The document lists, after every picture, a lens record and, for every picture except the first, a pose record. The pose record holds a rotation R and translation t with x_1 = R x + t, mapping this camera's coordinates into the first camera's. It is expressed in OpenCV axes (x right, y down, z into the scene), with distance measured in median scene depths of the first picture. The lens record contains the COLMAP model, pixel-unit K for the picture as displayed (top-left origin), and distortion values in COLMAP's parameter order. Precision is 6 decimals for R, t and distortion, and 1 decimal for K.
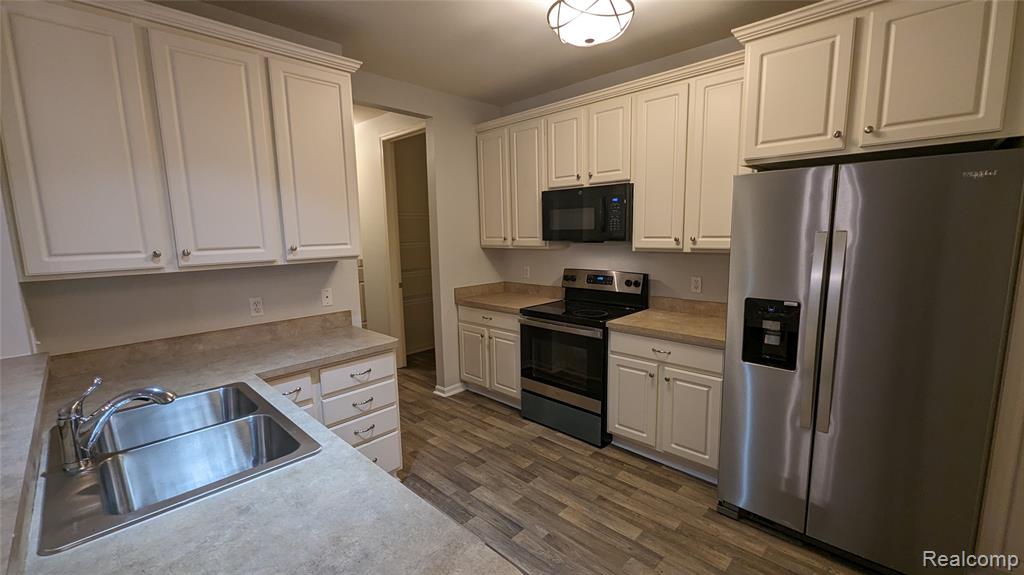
lens RADIAL K [[420.0, 0, 509.9], [0, 420.0, 287.8], [0, 0, 1]] dist [-0.004117, 0.000168]
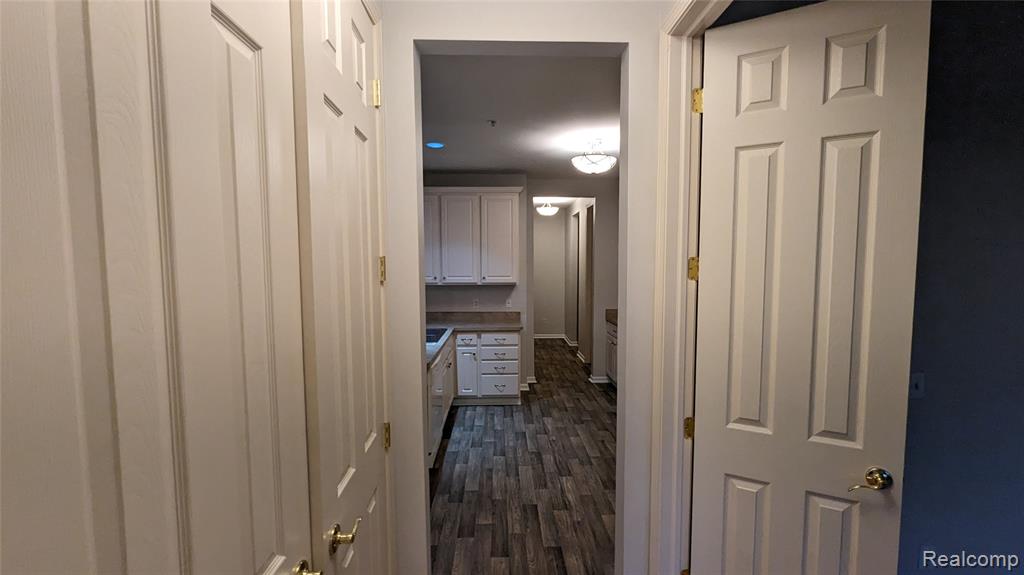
lens RADIAL K [[420.0, 0, 510.6], [0, 420.0, 289.8], [0, 0, 1]] dist [-0.004117, 0.000168]
pose [[0.711209, 0.066405, -0.699837, 1.091115], [-0.108894, 0.993919, -0.016355, -0.009587], [0.694496, 0.087840, 0.714115, -0.451815]]
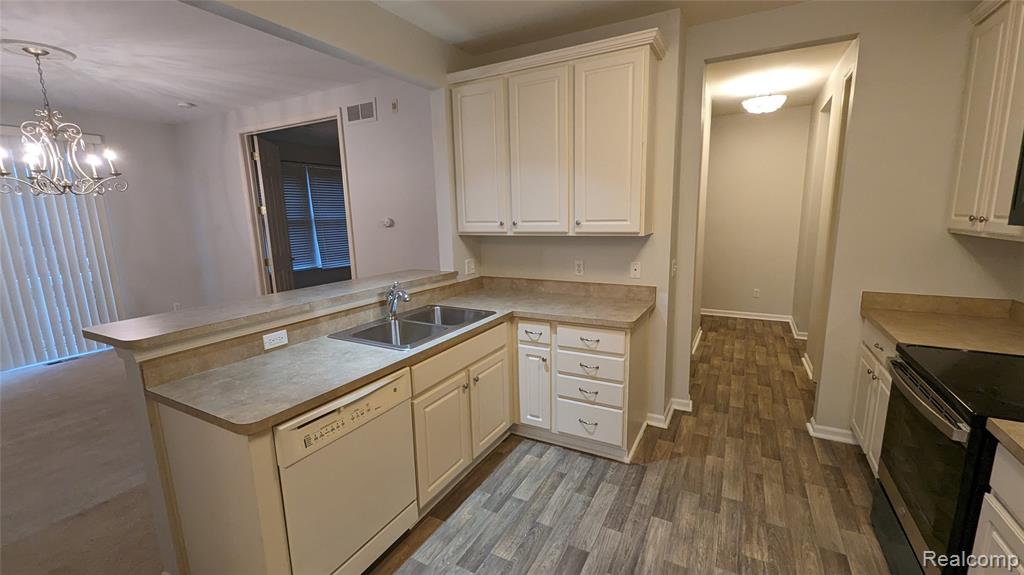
lens RADIAL K [[420.0, 0, 511.4], [0, 420.0, 288.6], [0, 0, 1]] dist [-0.004117, 0.000168]
pose [[0.260654, 0.185622, -0.947420, 0.591744], [-0.113786, 0.980409, 0.160780, -0.078931], [0.958703, 0.065895, 0.276669, 0.483926]]
